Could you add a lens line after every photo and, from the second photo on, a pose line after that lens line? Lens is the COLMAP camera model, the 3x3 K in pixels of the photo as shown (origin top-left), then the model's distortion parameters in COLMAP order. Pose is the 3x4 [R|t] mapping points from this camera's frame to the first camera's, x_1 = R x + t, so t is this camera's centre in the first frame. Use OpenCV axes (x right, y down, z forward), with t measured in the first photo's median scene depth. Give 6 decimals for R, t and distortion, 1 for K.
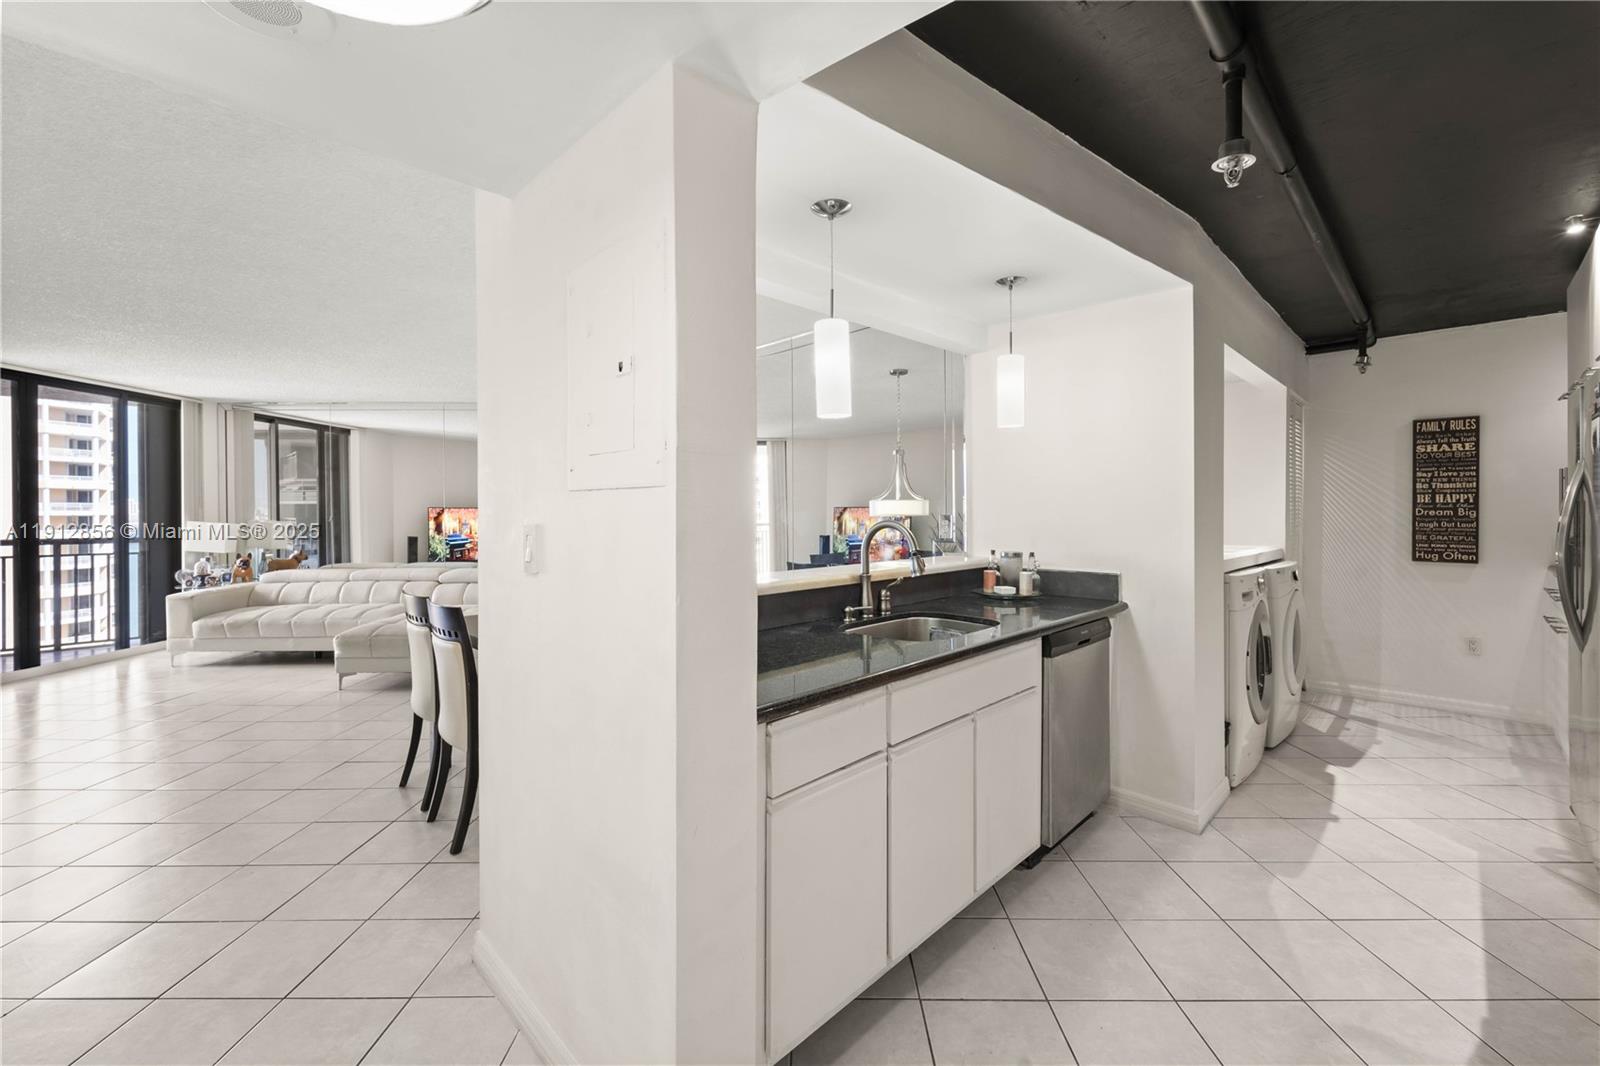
lens RADIAL K [[650.2, 0, 802.7], [0, 650.2, 511.0], [0, 0, 1]] dist [0.000582, 0.000576]
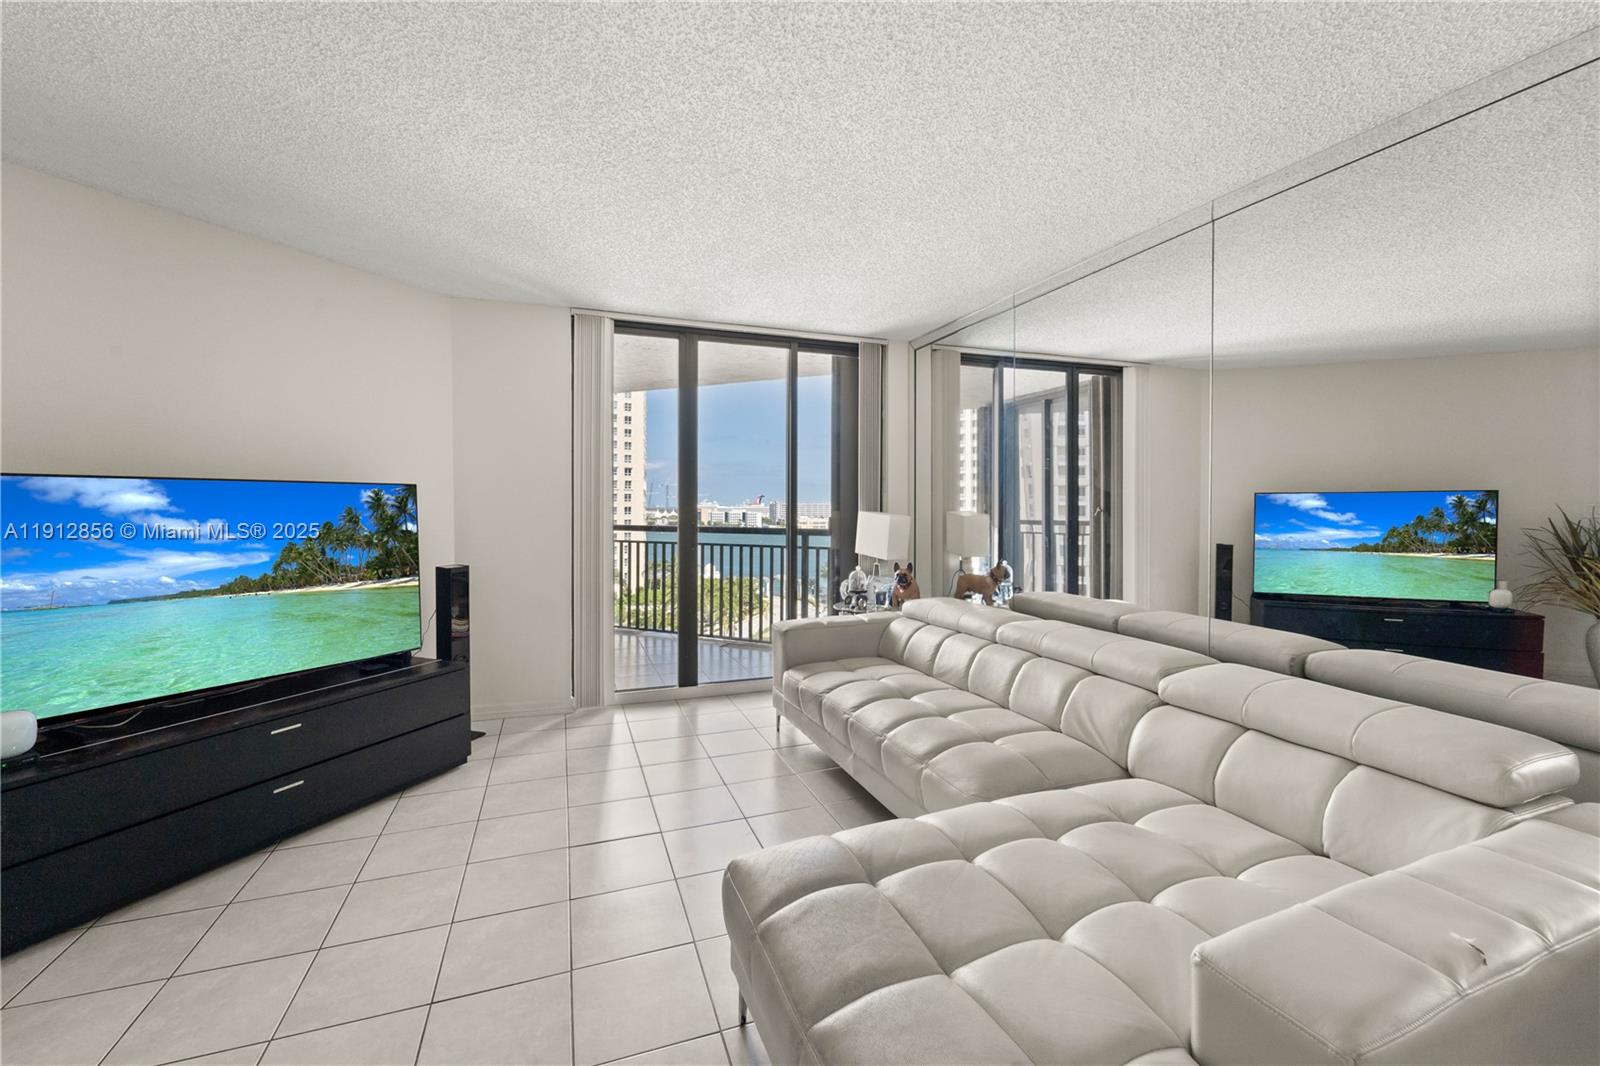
lens RADIAL K [[650.2, 0, 802.7], [0, 650.2, 511.0], [0, 0, 1]] dist [0.000582, 0.000576]
pose [[0.344000, 0.009768, -0.938919, -0.304101], [-0.000832, 0.999949, 0.010098, 0.008747], [0.938969, -0.002693, 0.343990, 0.704359]]
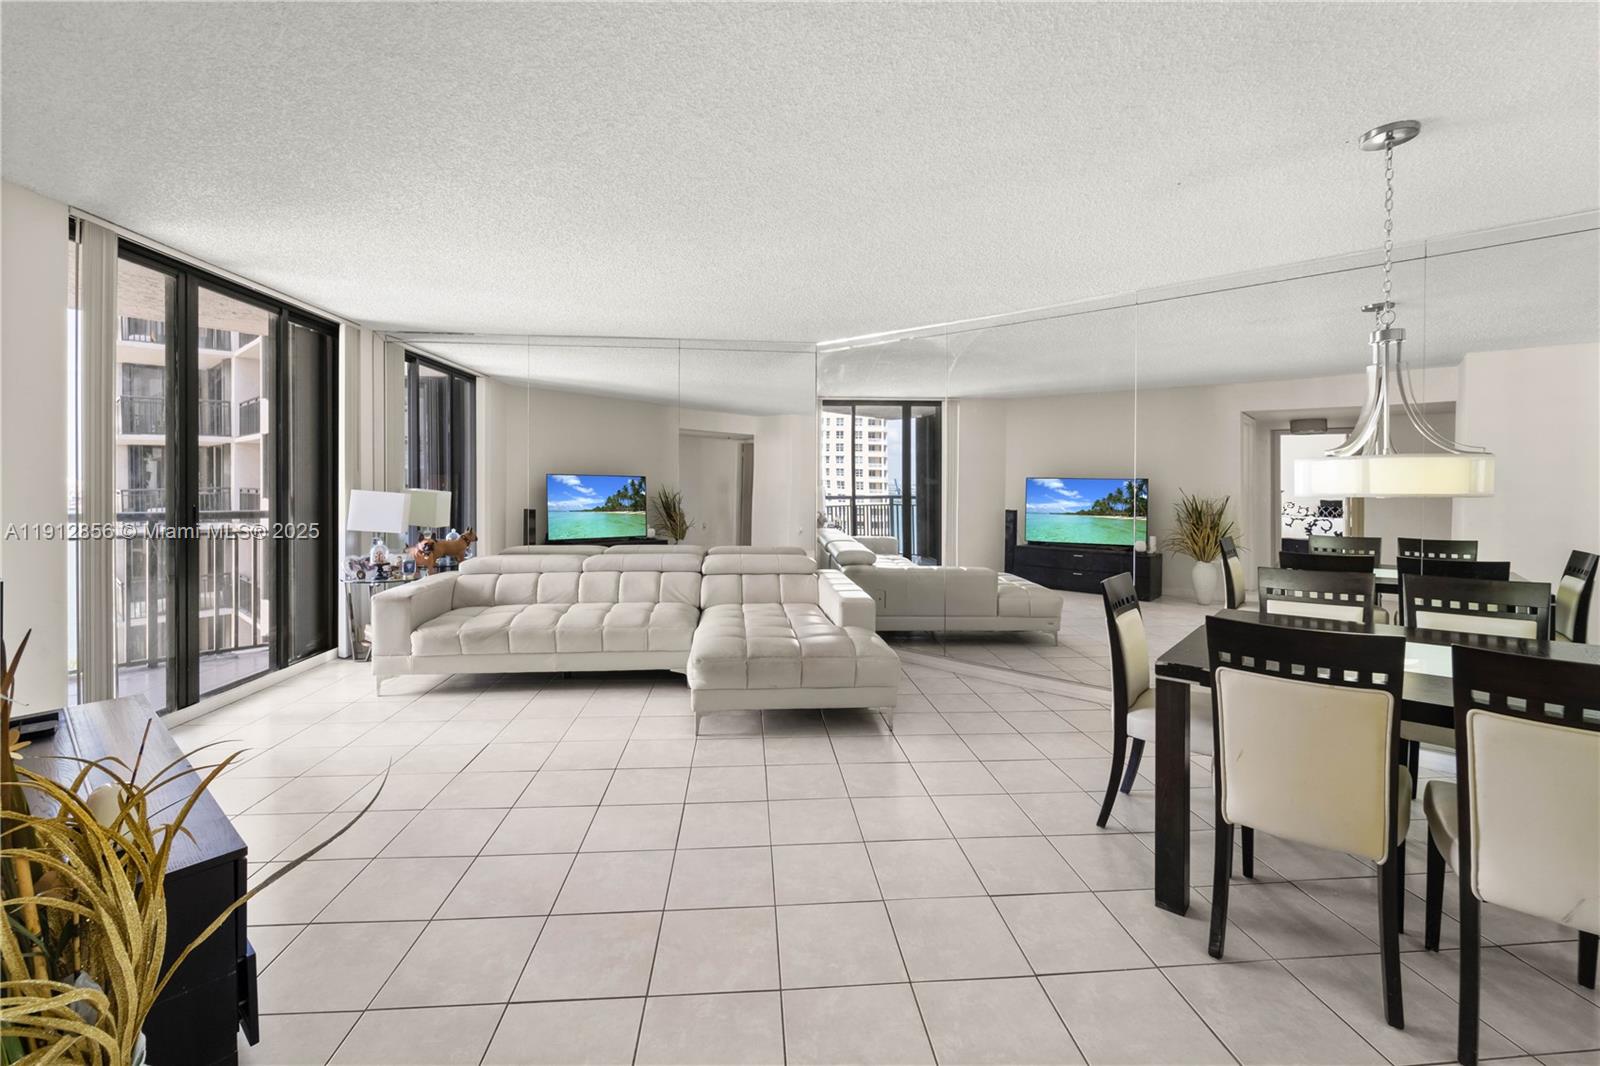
lens RADIAL K [[659.1, 0, 800.8], [0, 659.1, 490.1], [0, 0, 1]] dist [0.003747, 0.000115]
pose [[0.996700, 0.008859, 0.080683, -0.506501], [-0.009801, 0.999888, 0.011294, 0.003034], [-0.080574, -0.012048, 0.996676, 0.223901]]
